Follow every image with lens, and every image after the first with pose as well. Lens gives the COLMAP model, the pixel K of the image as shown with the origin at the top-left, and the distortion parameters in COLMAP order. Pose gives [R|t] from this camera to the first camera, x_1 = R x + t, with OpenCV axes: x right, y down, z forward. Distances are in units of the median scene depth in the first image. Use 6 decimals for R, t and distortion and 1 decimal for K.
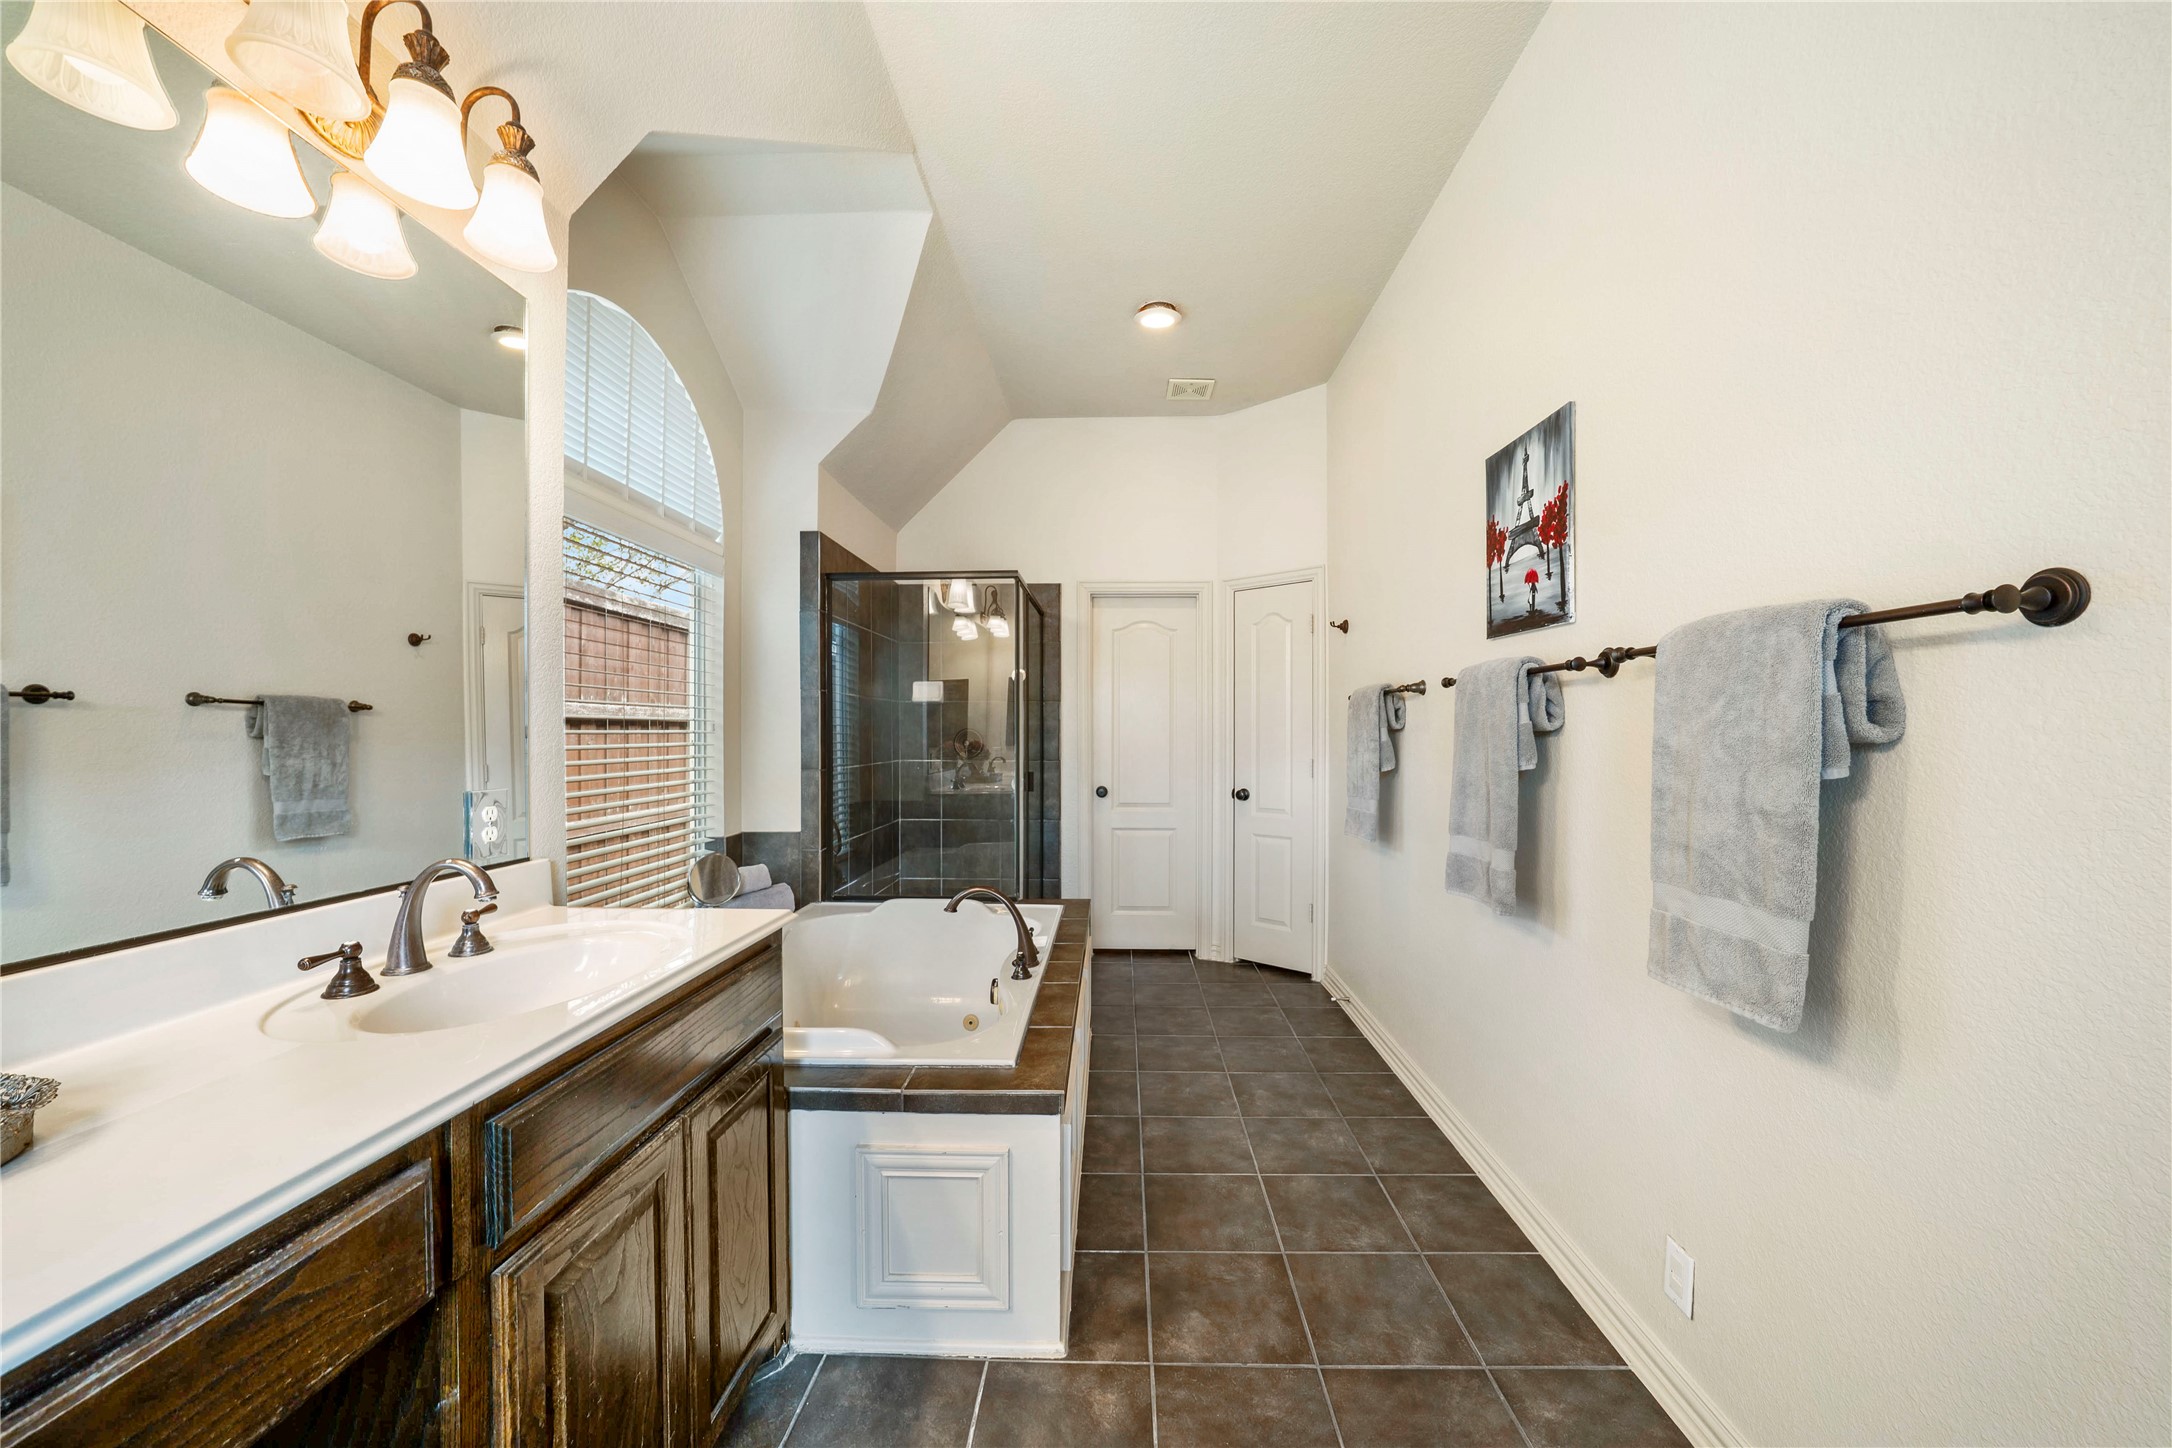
lens RADIAL K [[753.4, 0, 1089.1], [0, 753.4, 750.4], [0, 0, 1]] dist [-0.024450, 0.000095]
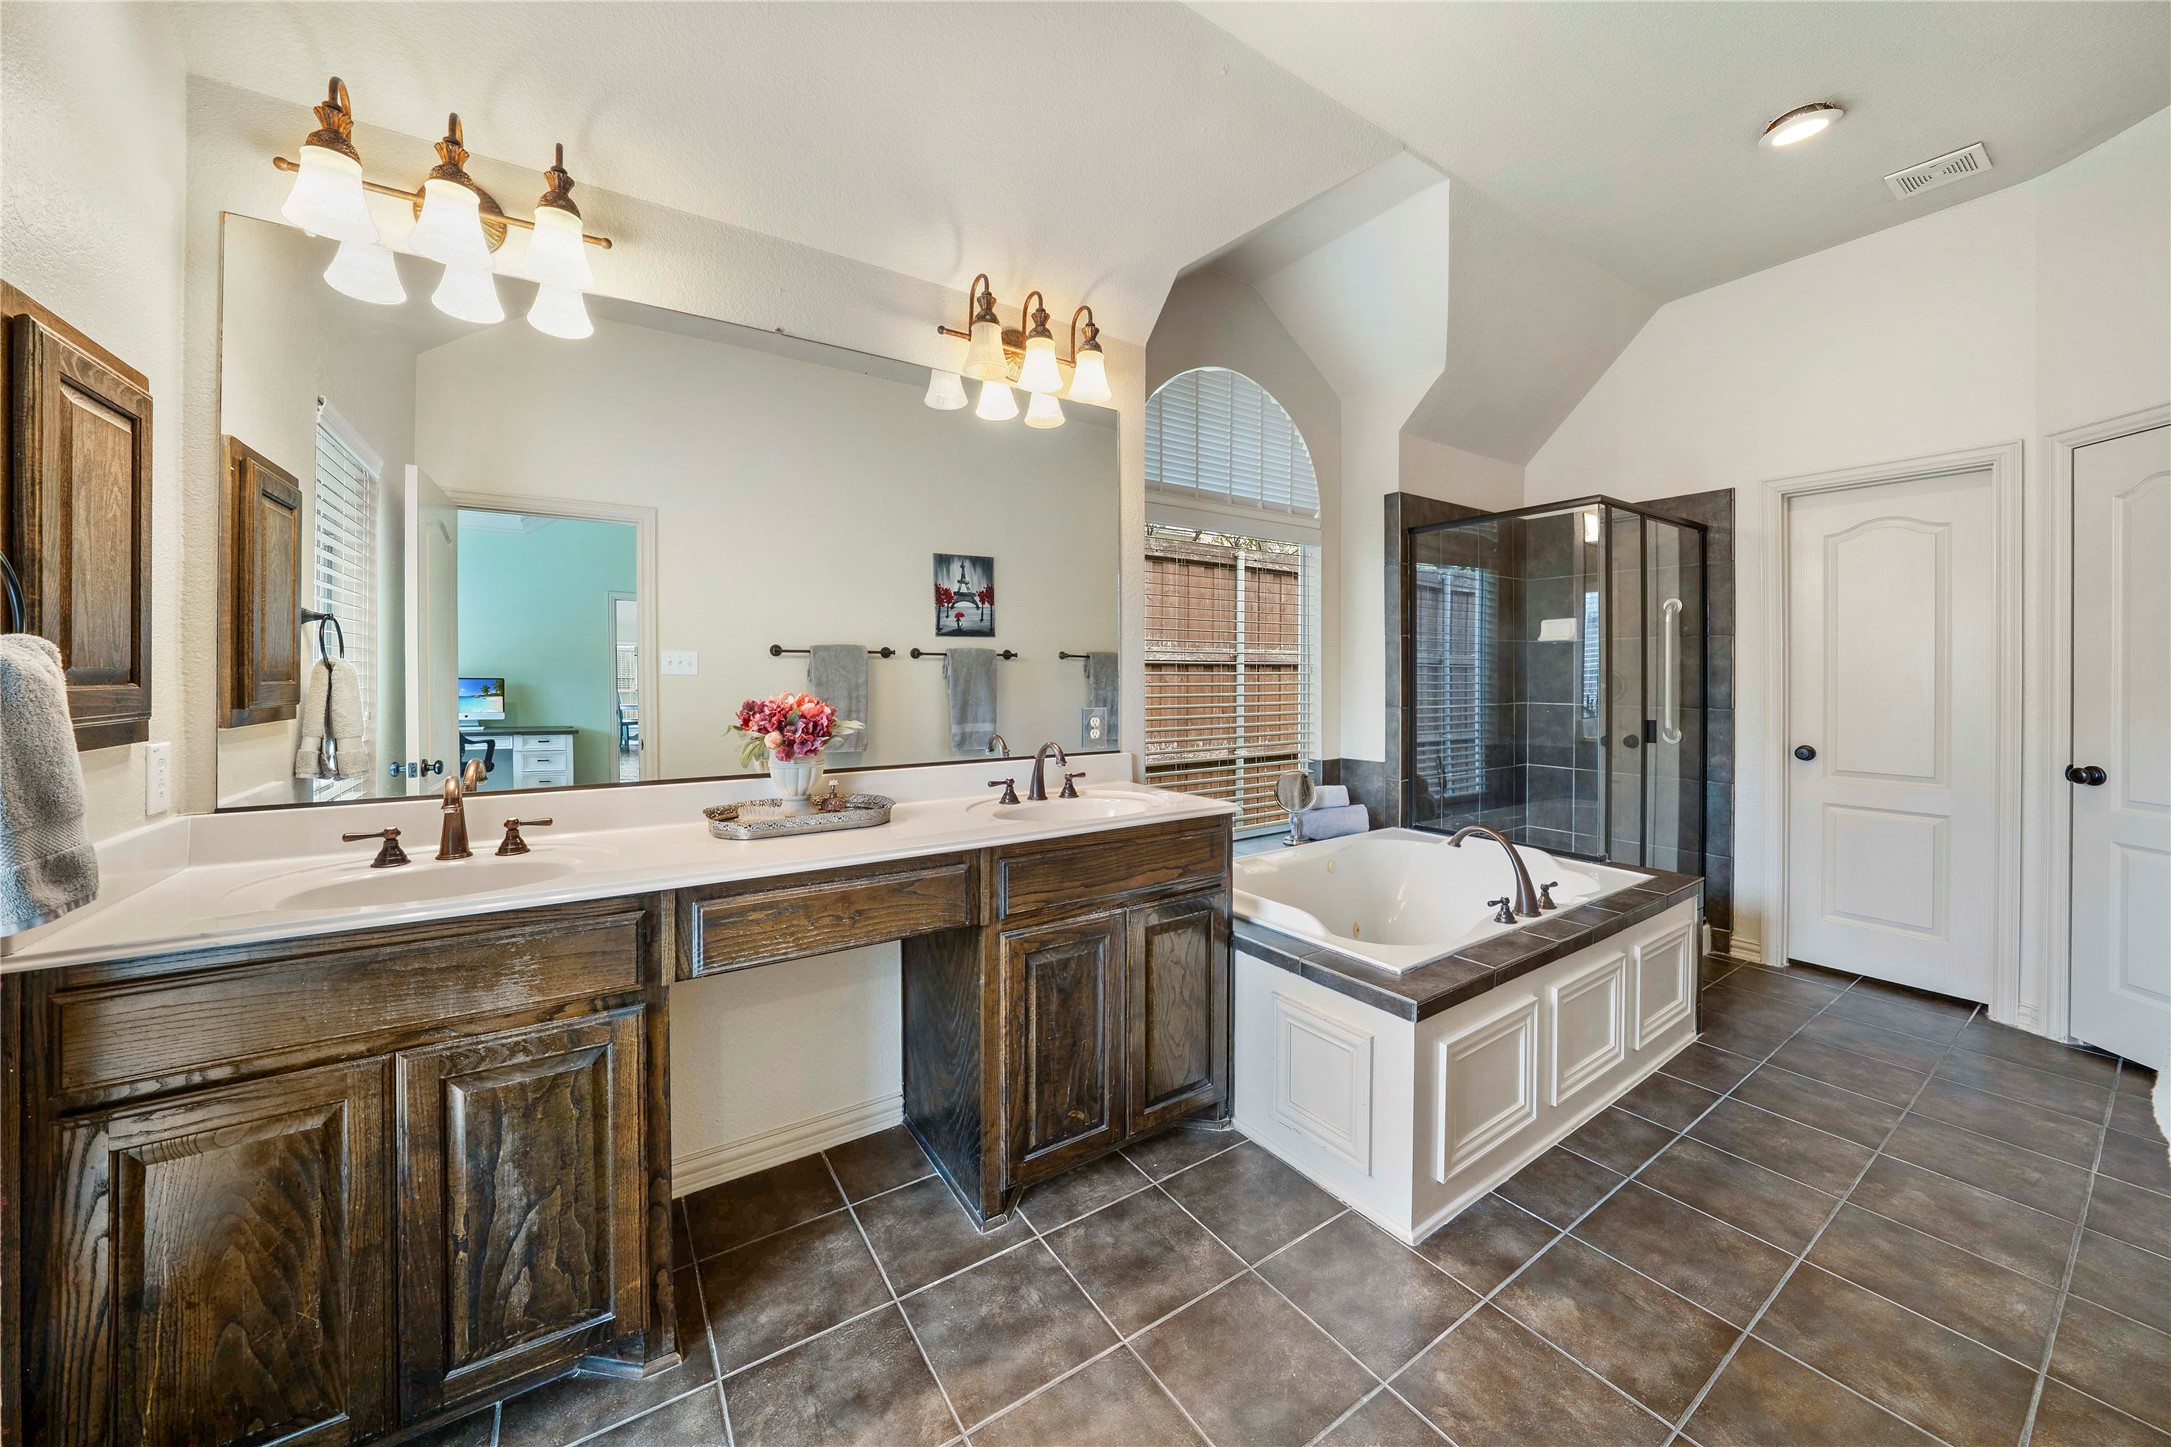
lens RADIAL K [[754.5, 0, 1093.7], [0, 754.5, 699.7], [0, 0, 1]] dist [-0.029256, 0.005487]
pose [[0.588351, 0.027969, -0.808122, 0.298695], [-0.018612, 0.999605, 0.021045, -0.001025], [0.808391, 0.002659, 0.588639, -0.014348]]
